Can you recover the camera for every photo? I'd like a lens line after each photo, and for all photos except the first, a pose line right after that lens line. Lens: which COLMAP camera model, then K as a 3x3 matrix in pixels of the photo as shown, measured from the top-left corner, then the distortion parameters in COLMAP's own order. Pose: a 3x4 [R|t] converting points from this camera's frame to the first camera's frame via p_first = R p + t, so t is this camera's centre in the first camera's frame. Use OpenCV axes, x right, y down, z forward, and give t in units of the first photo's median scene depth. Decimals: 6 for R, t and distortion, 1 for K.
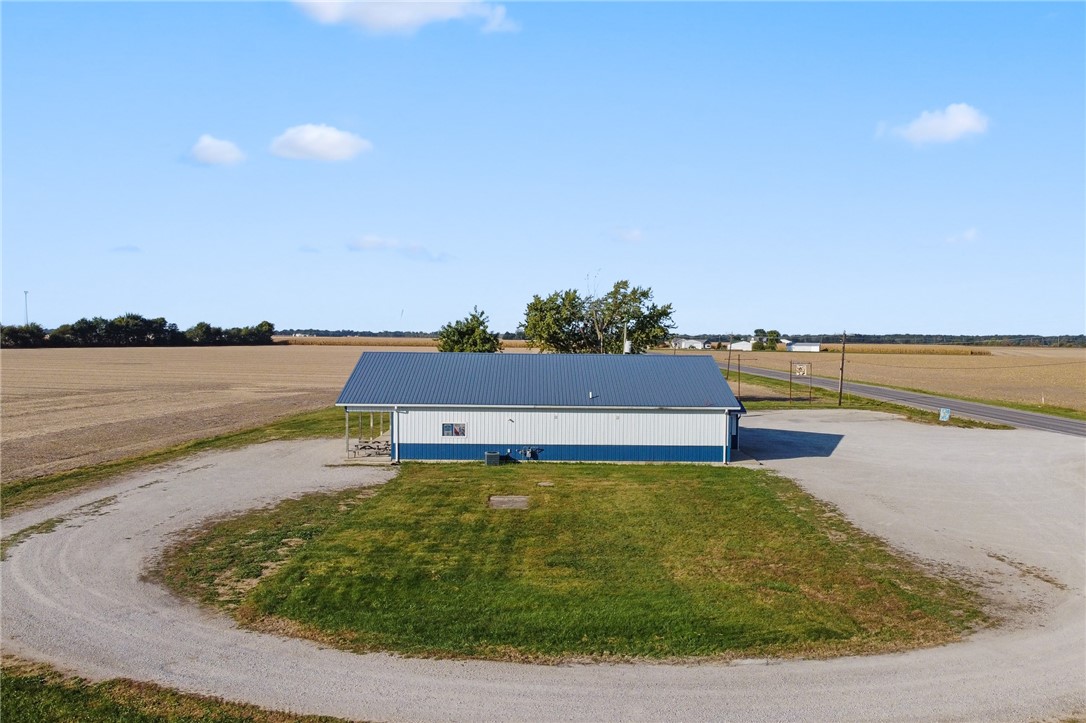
lens RADIAL K [[984.2, 0, 541.3], [0, 984.2, 340.1], [0, 0, 1]] dist [0.001786, -0.000753]
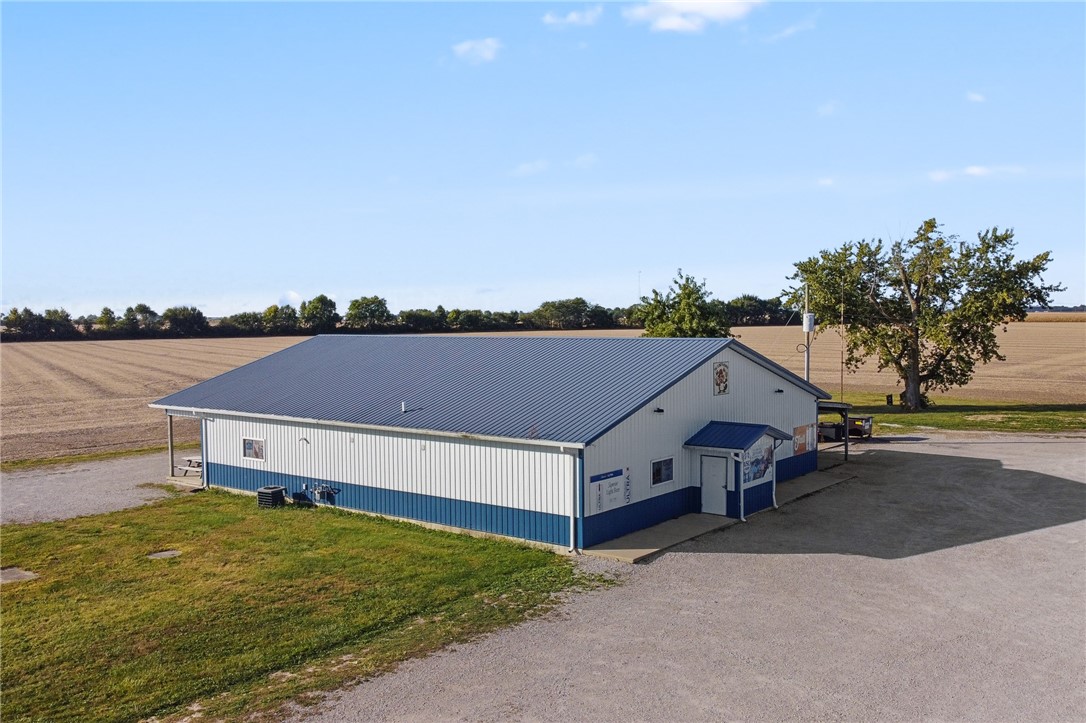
lens RADIAL K [[958.1, 0, 525.4], [0, 958.1, 356.9], [0, 0, 1]] dist [0.011641, 0.003290]
pose [[0.773276, 0.009812, -0.633994, 0.485208], [0.015262, 0.999303, 0.034080, 0.006293], [0.633886, -0.036029, 0.772587, 0.600886]]
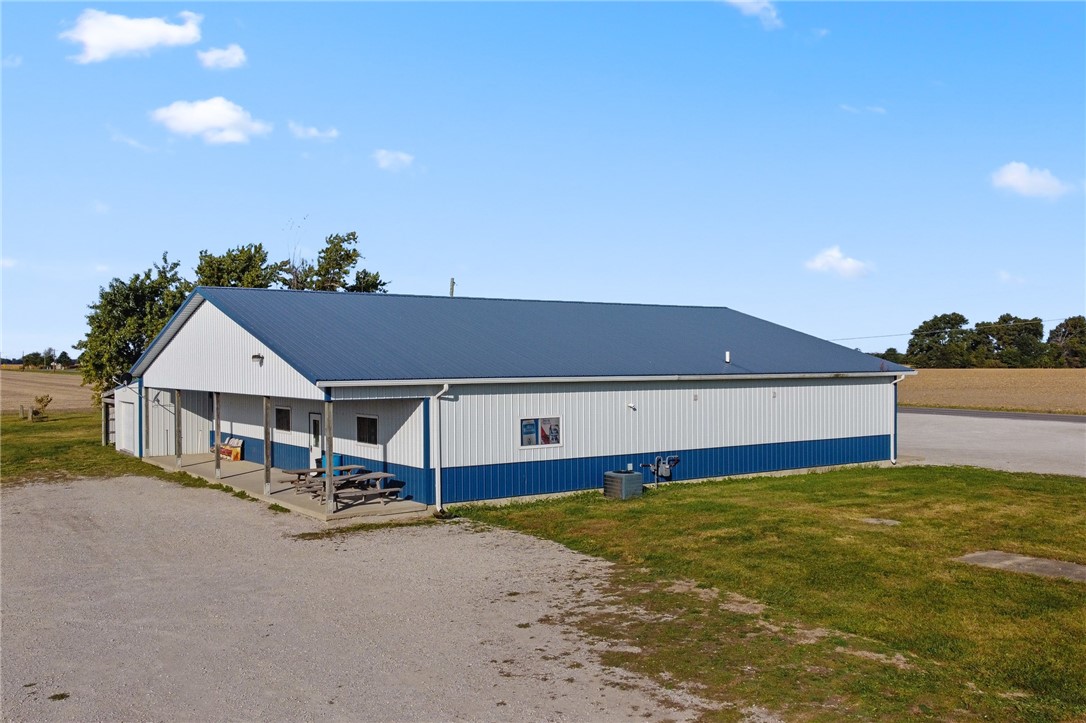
lens RADIAL K [[984.2, 0, 541.3], [0, 984.2, 340.1], [0, 0, 1]] dist [0.001786, -0.000753]
pose [[0.825833, -0.000687, 0.563914, -0.356922], [0.013730, 0.999727, -0.018889, 0.055756], [-0.563747, 0.023341, 0.825618, 0.603601]]
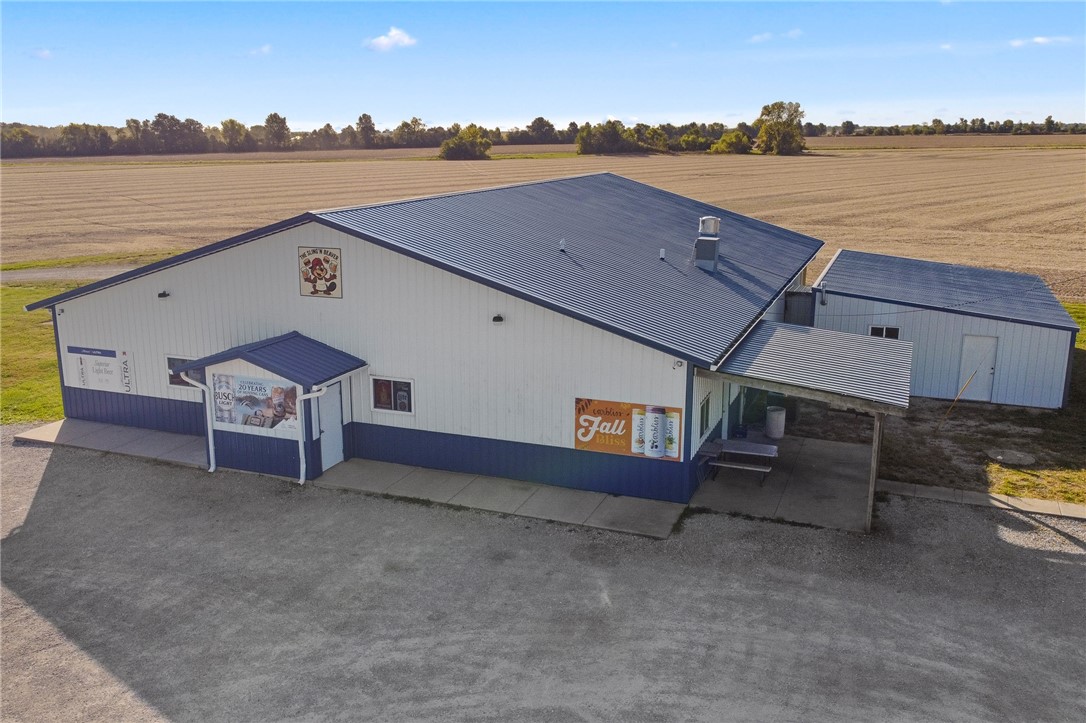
lens RADIAL K [[968.4, 0, 543.0], [0, 968.4, 361.5], [0, 0, 1]] dist [-0.001082, 0.005083]
pose [[-0.382338, 0.203572, -0.901319, 0.530157], [-0.004515, 0.975007, 0.222130, -0.011193], [0.924012, 0.088998, -0.371863, 1.398106]]
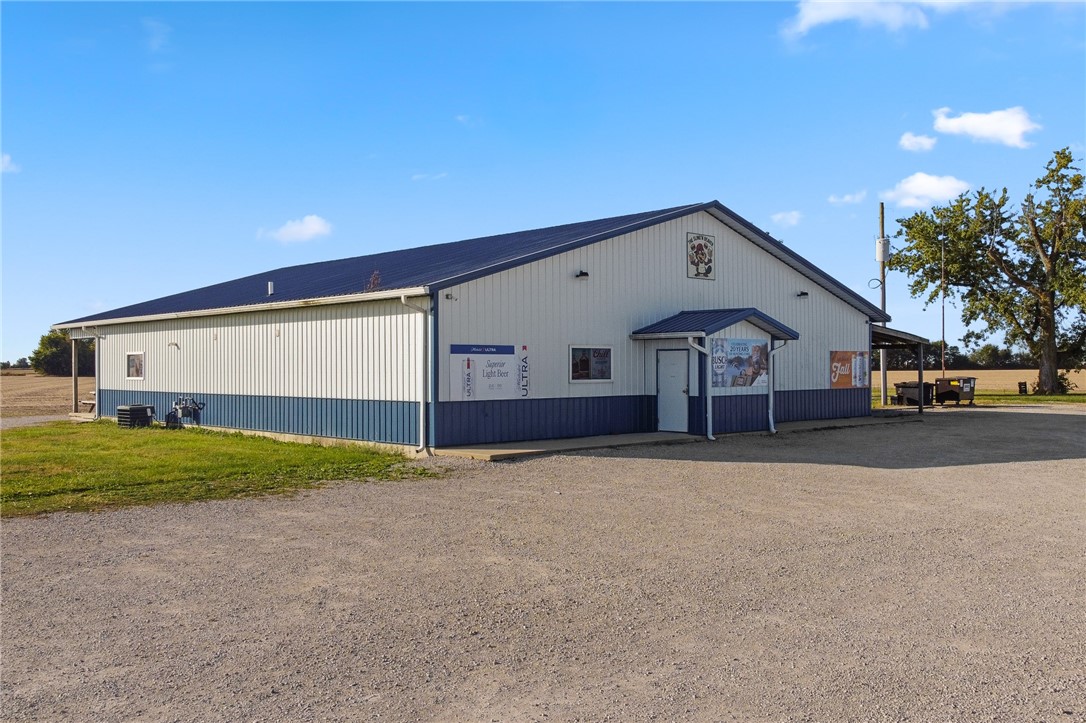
lens RADIAL K [[968.4, 0, 543.0], [0, 968.4, 361.5], [0, 0, 1]] dist [-0.001082, 0.005083]
pose [[0.676036, -0.016027, -0.736694, 0.475048], [0.006910, 0.999857, -0.015410, 0.098657], [0.736836, 0.005327, 0.676051, 0.796067]]
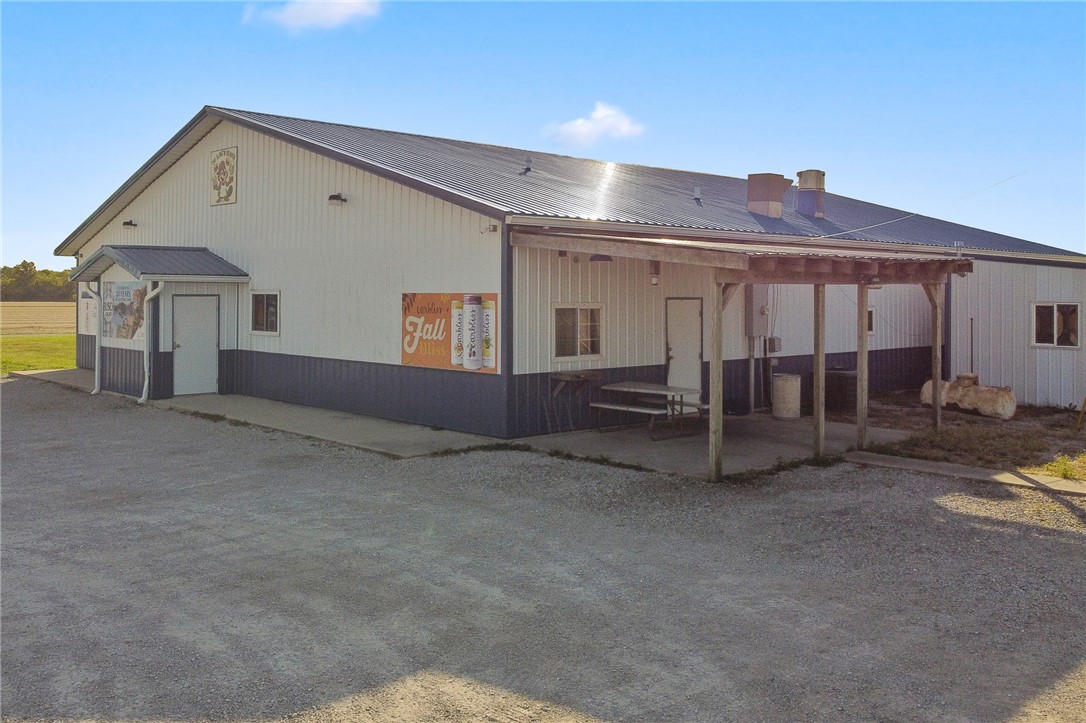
lens RADIAL K [[989.1, 0, 544.9], [0, 989.1, 297.7], [0, 0, 1]] dist [0.002874, 0.001110]
pose [[-0.728814, -0.012486, -0.684598, 0.356963], [-0.016772, 0.999859, -0.000381, 0.086382], [0.684506, 0.011204, -0.728921, 1.509637]]
